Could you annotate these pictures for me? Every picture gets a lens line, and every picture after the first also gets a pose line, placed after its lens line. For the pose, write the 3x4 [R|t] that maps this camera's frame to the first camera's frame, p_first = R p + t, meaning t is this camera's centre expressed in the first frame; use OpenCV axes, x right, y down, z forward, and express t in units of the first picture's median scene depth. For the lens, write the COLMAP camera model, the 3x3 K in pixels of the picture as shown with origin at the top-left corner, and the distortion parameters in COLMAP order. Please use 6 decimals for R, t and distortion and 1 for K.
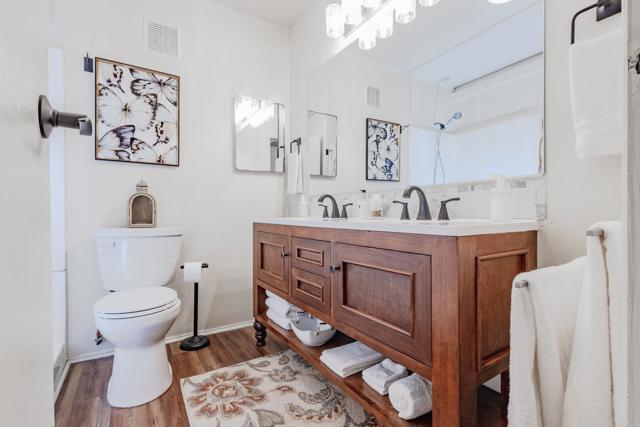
lens RADIAL K [[296.3, 0, 321.8], [0, 296.3, 212.8], [0, 0, 1]] dist [0.009531, -0.001727]
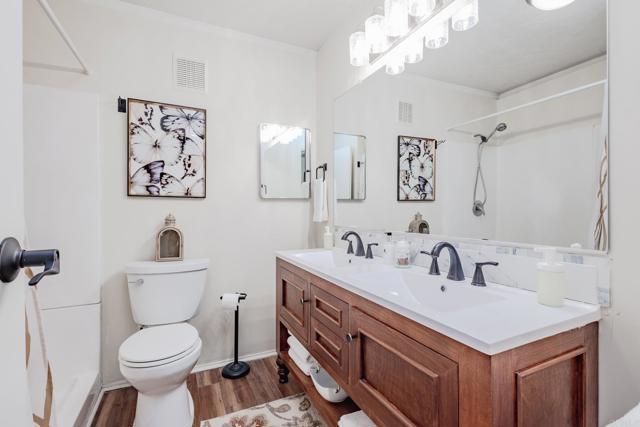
lens RADIAL K [[296.3, 0, 319.5], [0, 296.3, 213.8], [0, 0, 1]] dist [0.009531, -0.001727]
pose [[0.992217, 0.003127, -0.124481, 0.035445], [-0.003224, 0.999995, -0.000581, -0.117836], [0.124478, 0.000978, 0.992222, 0.050530]]
